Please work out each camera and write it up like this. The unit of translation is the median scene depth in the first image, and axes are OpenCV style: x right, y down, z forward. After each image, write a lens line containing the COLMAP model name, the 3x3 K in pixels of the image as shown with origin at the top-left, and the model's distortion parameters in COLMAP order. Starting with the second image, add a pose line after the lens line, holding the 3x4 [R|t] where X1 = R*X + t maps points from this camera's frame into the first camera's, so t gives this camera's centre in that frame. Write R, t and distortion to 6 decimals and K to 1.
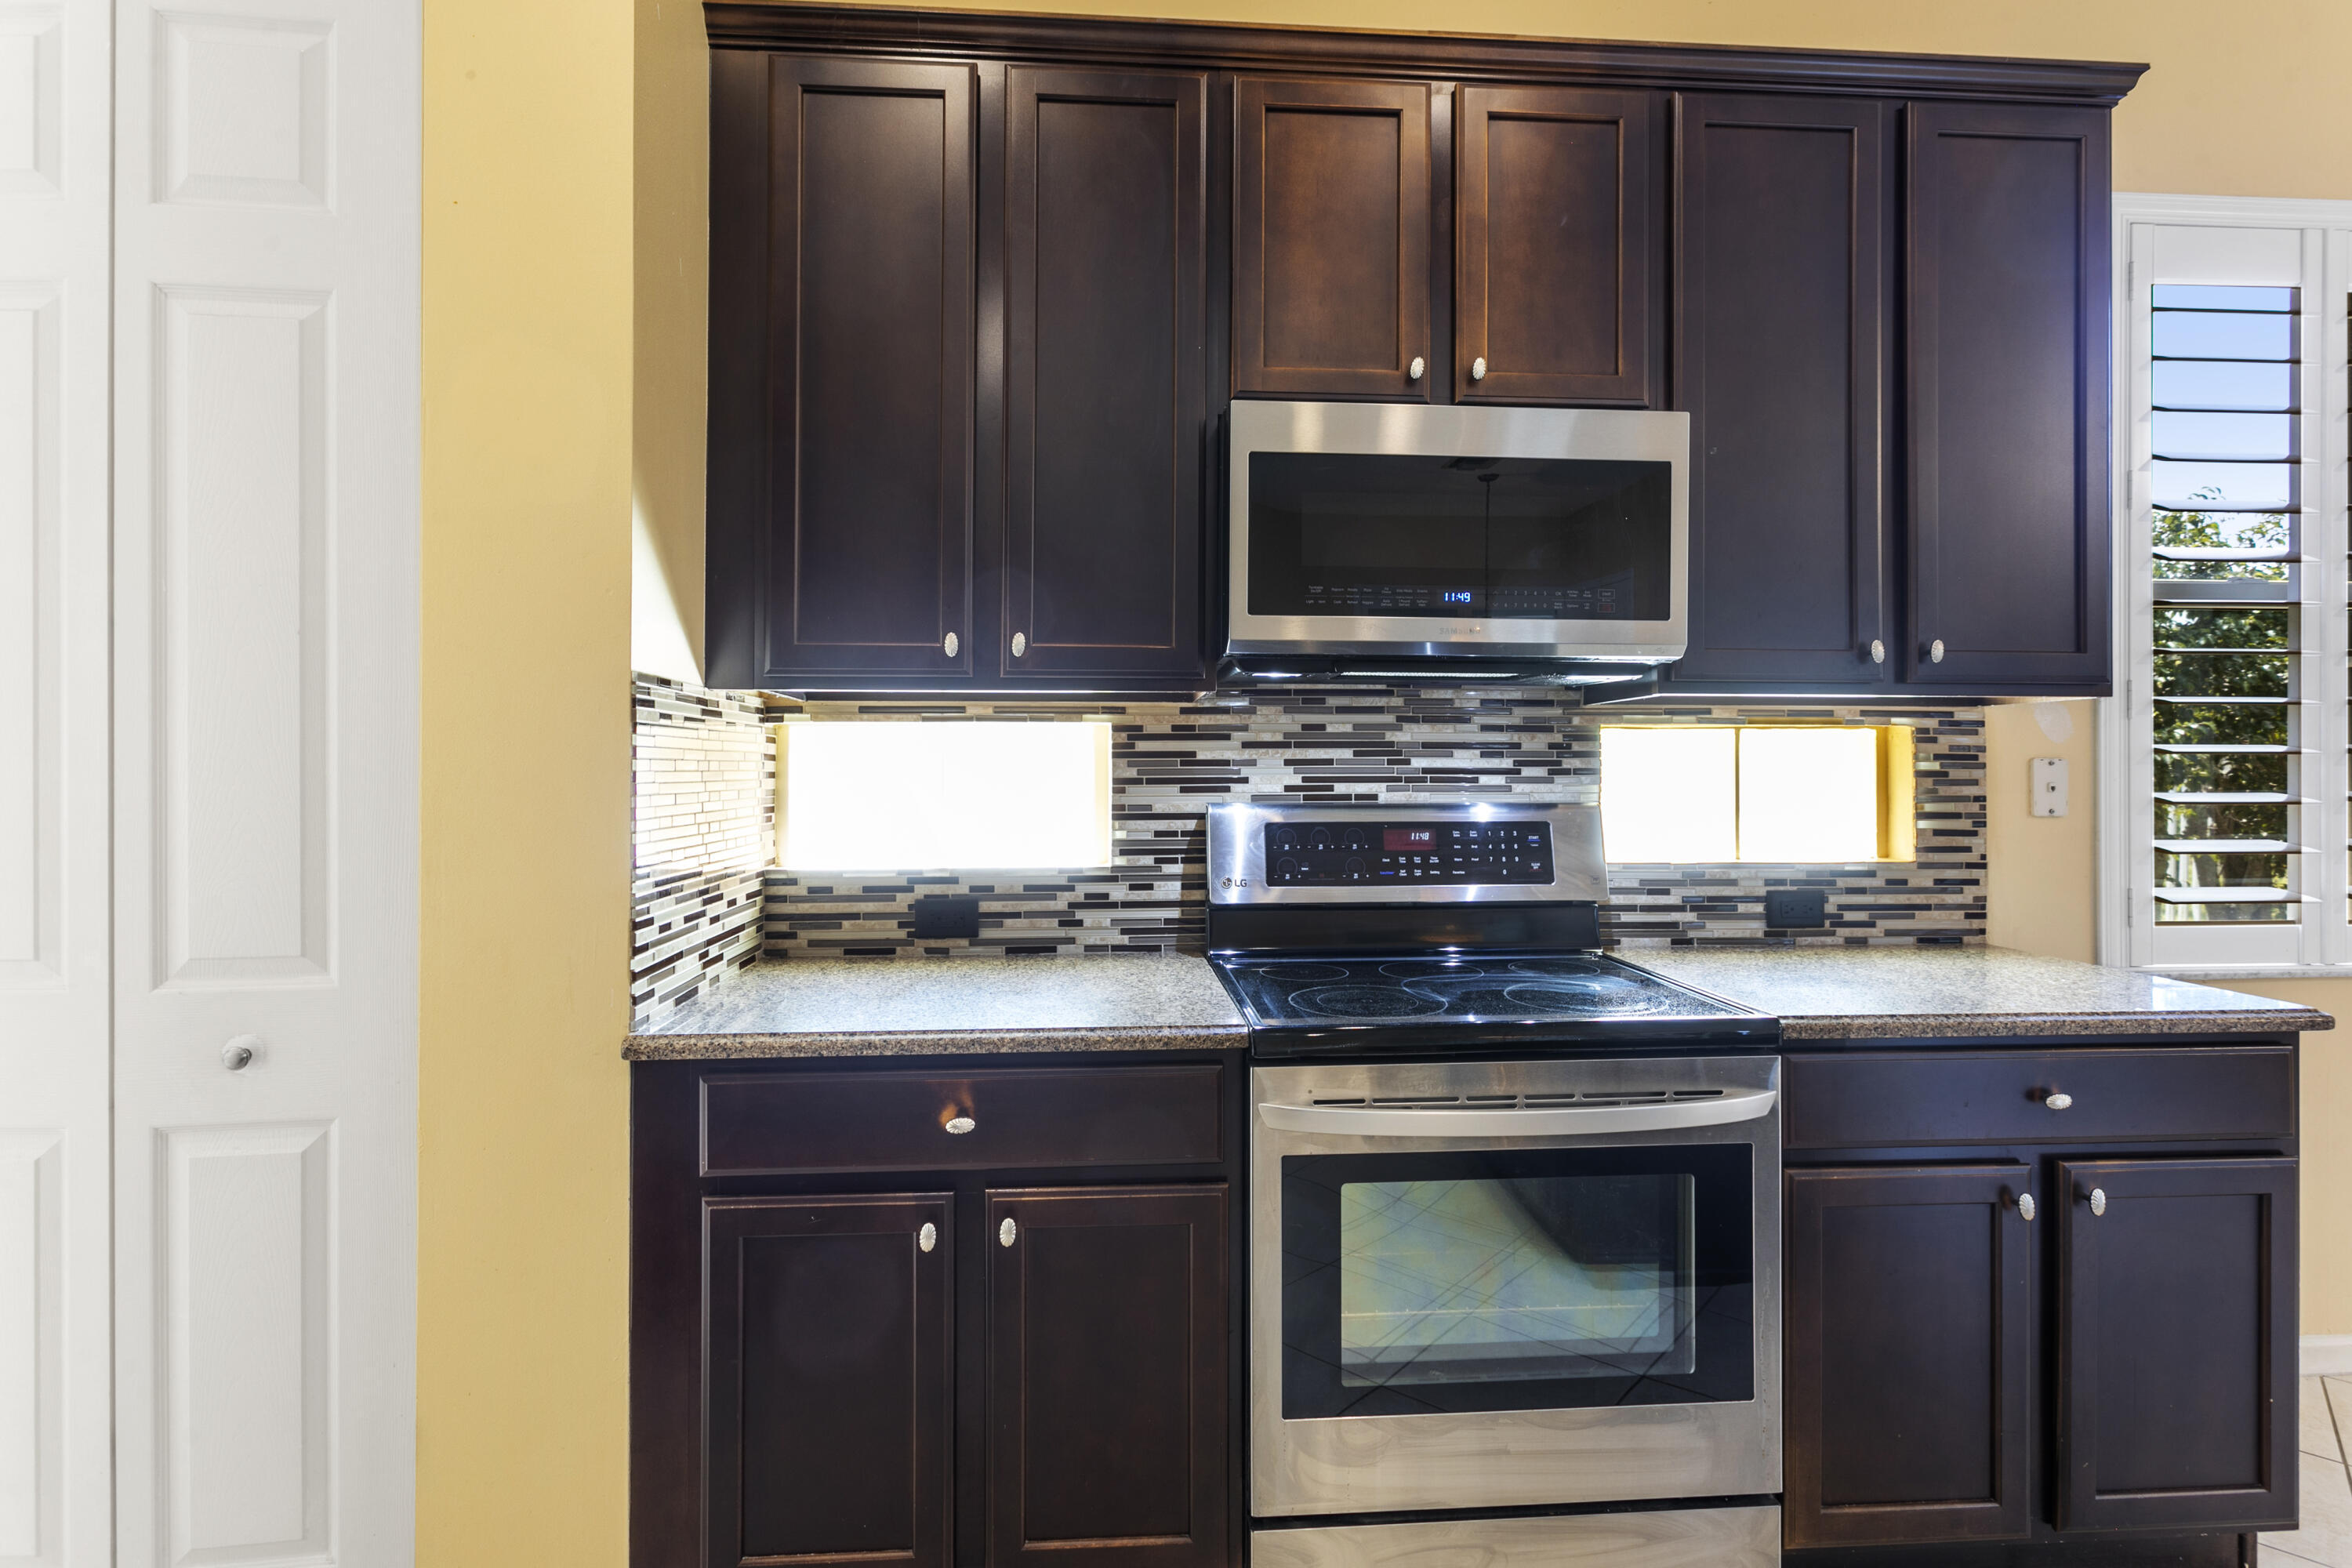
lens RADIAL K [[1132.7, 0, 1171.3], [0, 1132.7, 766.5], [0, 0, 1]] dist [0.005301, 0.000143]
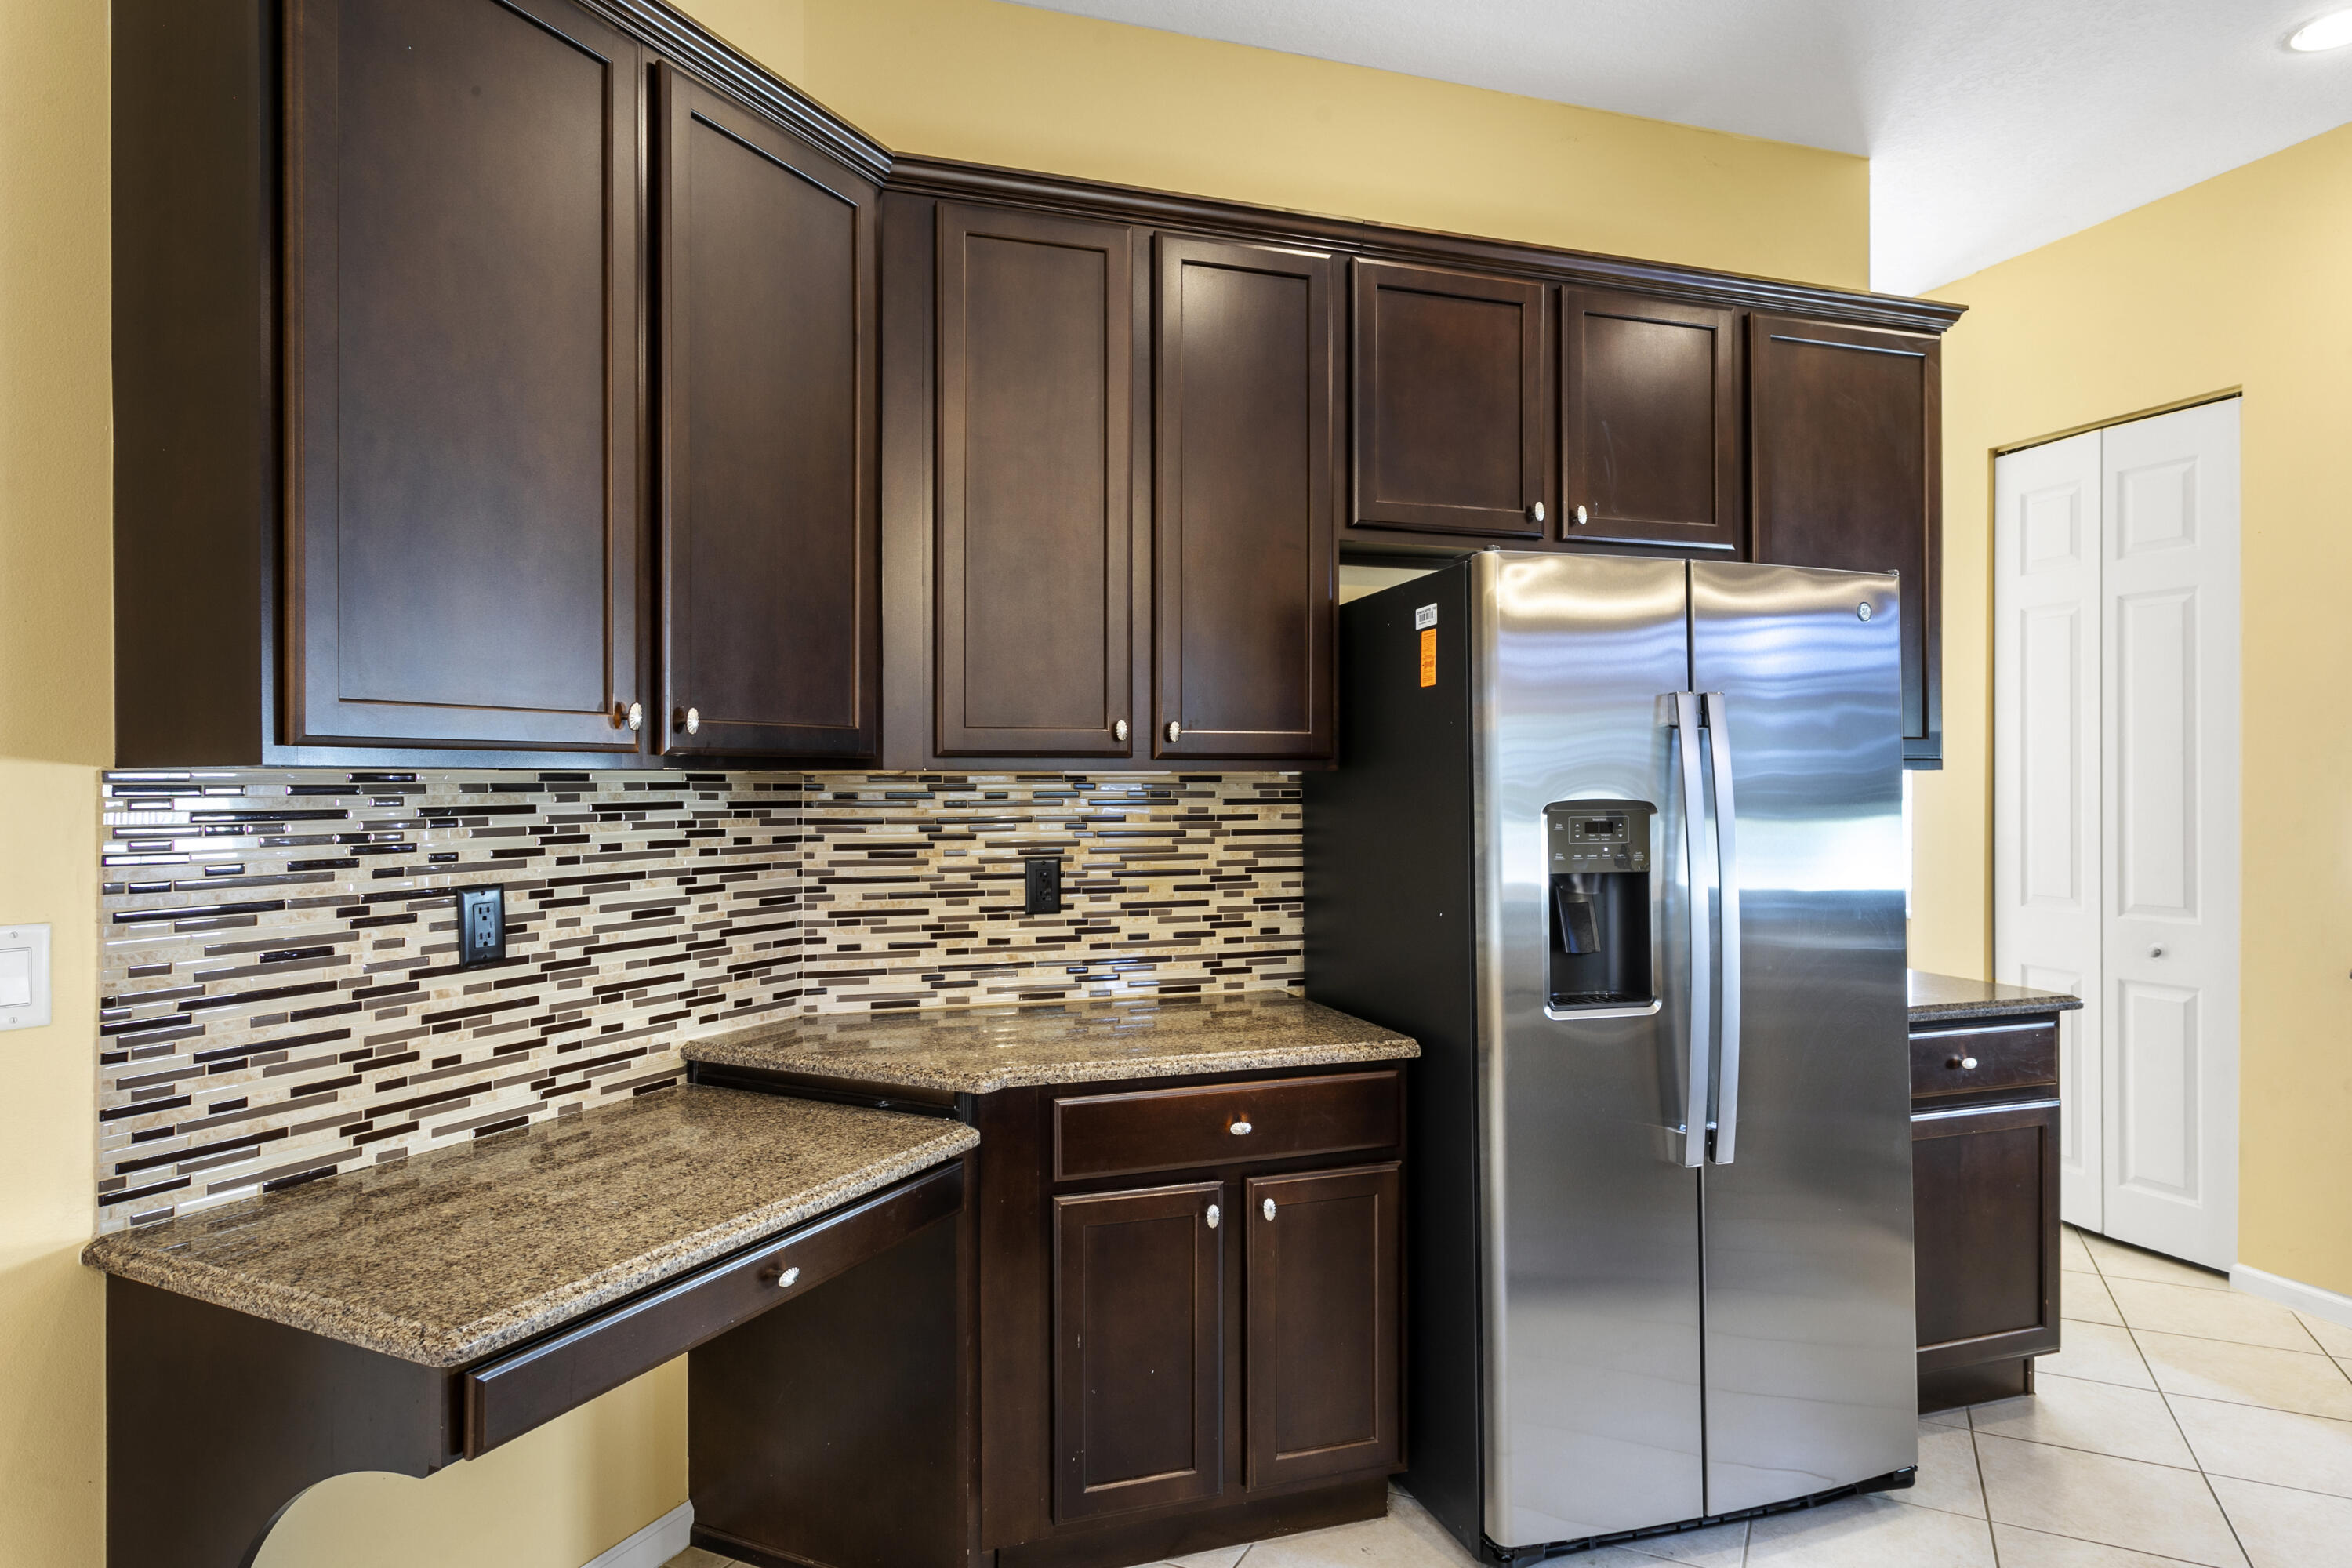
lens RADIAL K [[1353.0, 0, 1176.0], [0, 1353.0, 784.0], [0, 0, 1]] dist [-0.024432, 0.019040]
pose [[0.253591, 0.004204, -0.967302, 0.782789], [0.005869, 0.999965, 0.005884, -0.059321], [0.967294, -0.007170, 0.253557, -0.963010]]
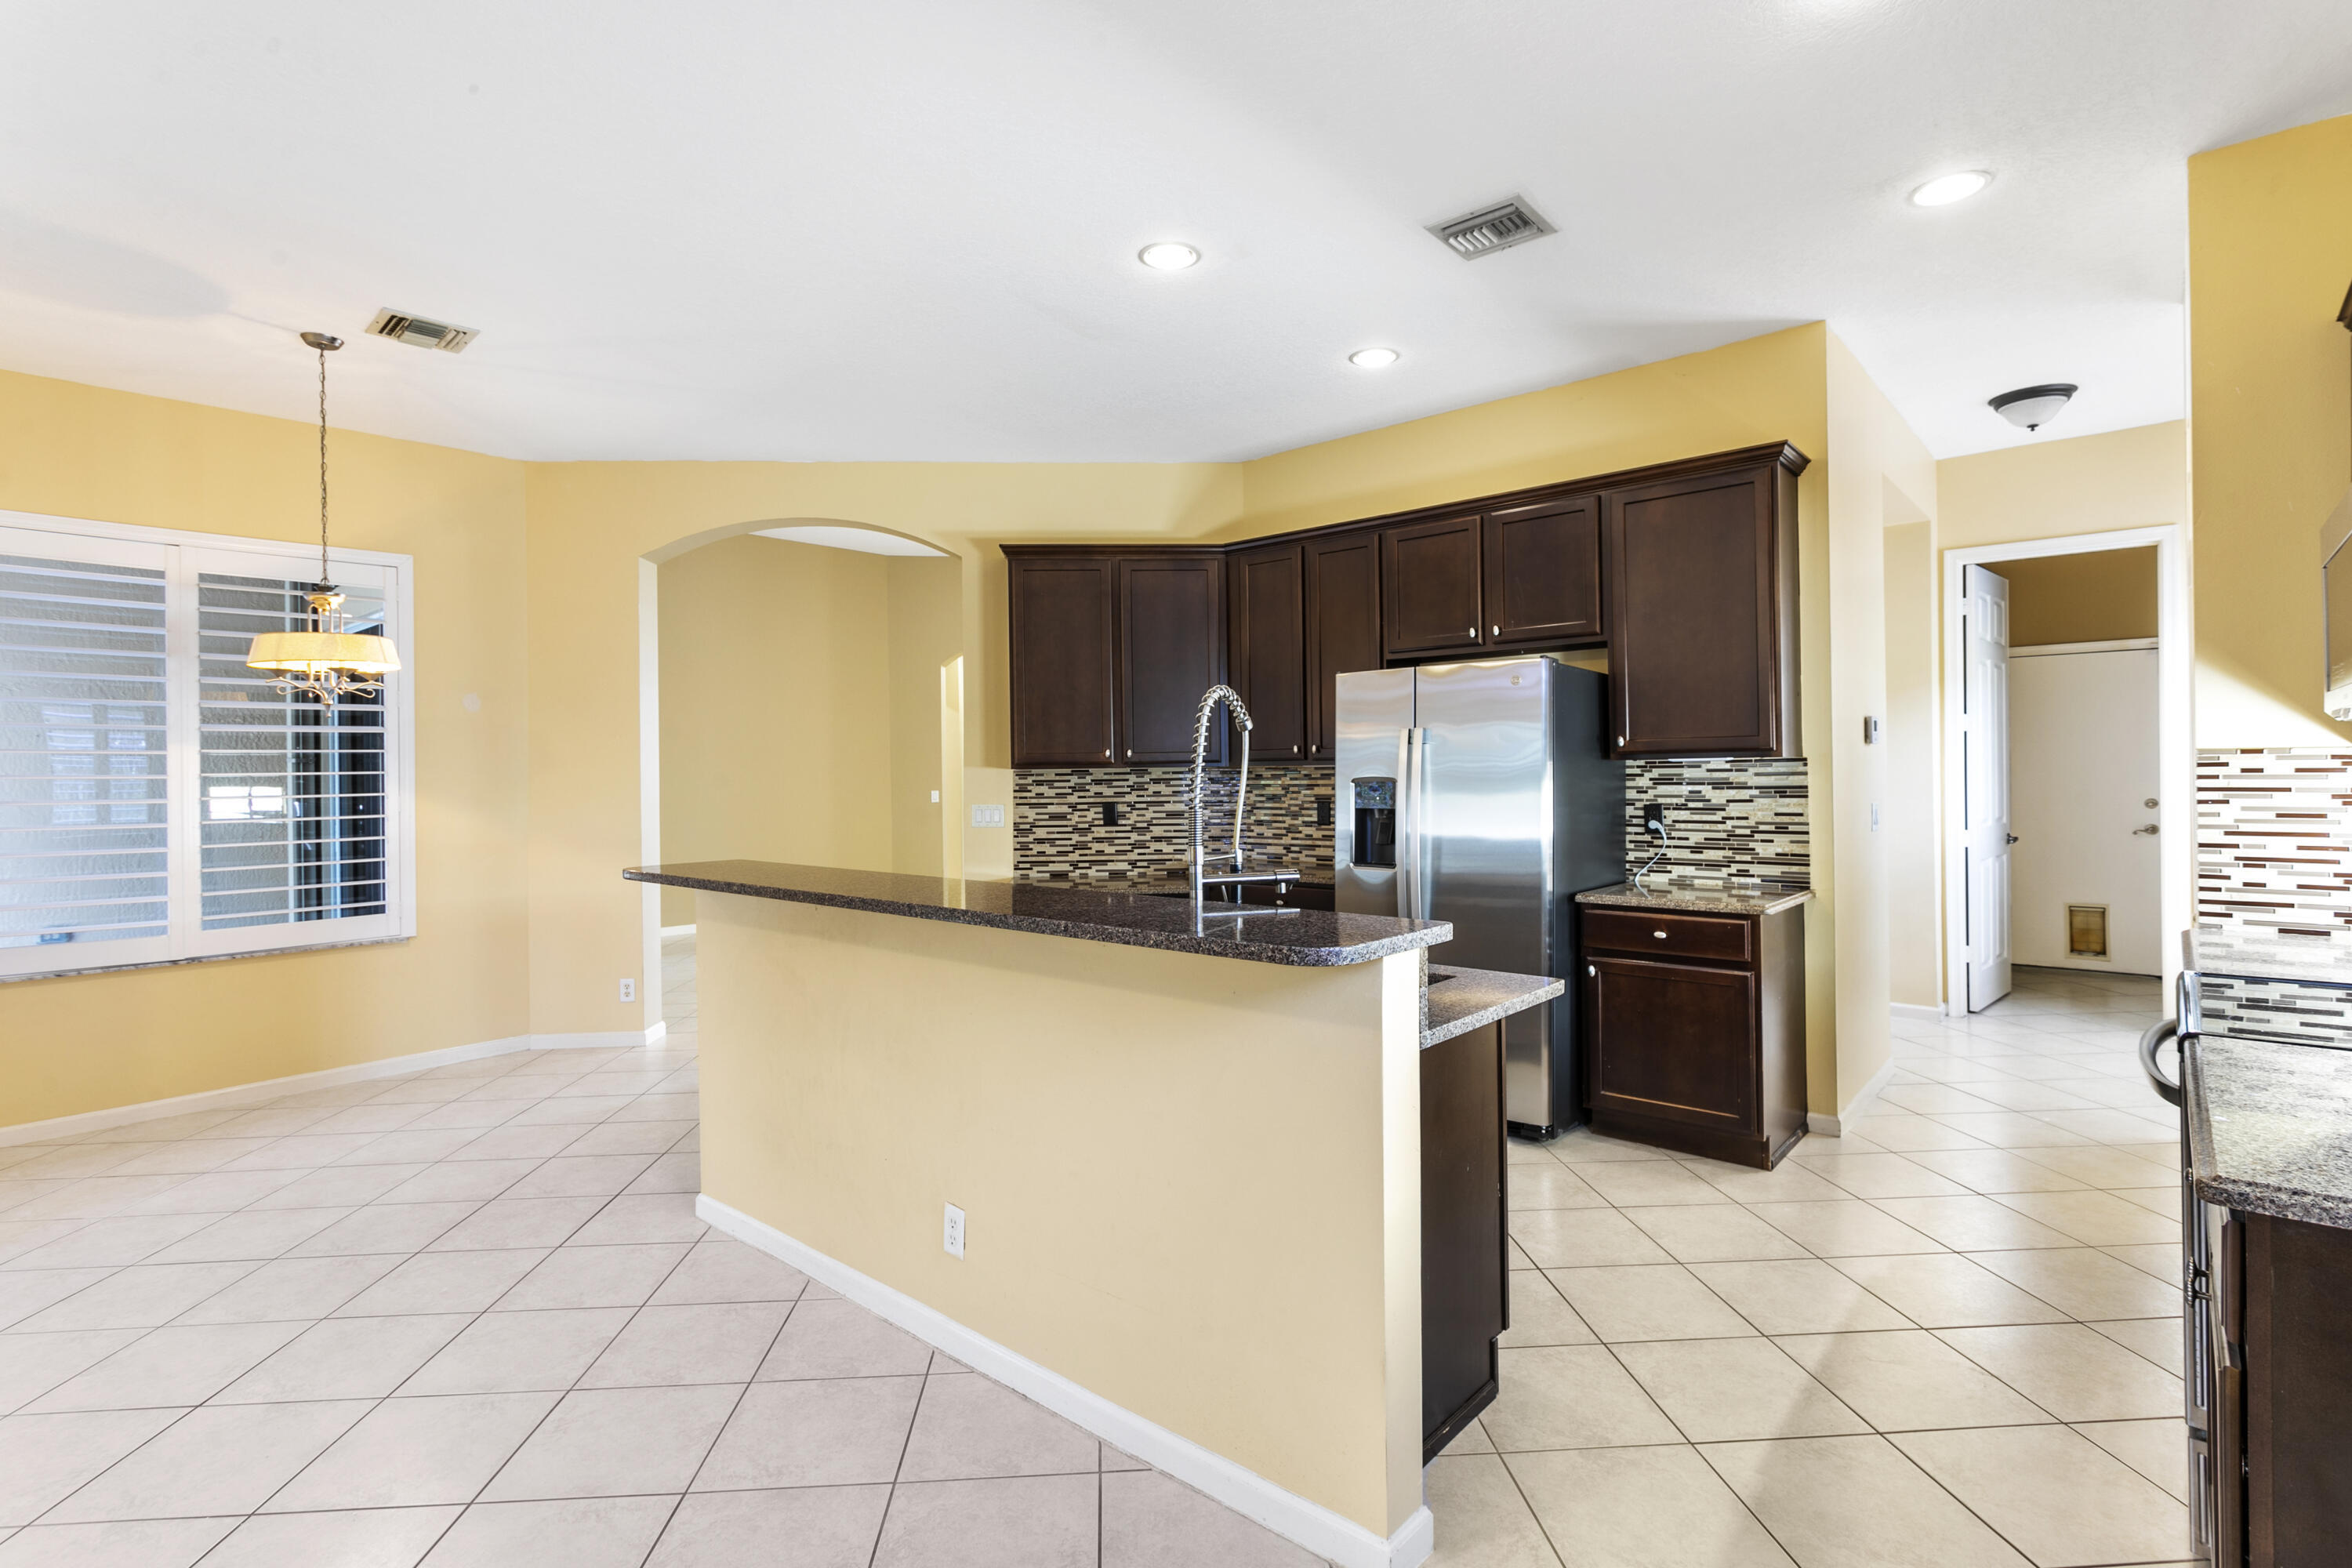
lens RADIAL K [[1124.2, 0, 1170.8], [0, 1124.2, 771.9], [0, 0, 1]] dist [0.005197, -0.000503]
pose [[-0.717727, 0.010883, -0.696239, 1.506708], [0.017642, 0.999841, -0.002559, -0.049128], [0.696101, -0.014120, -0.717805, 0.798740]]
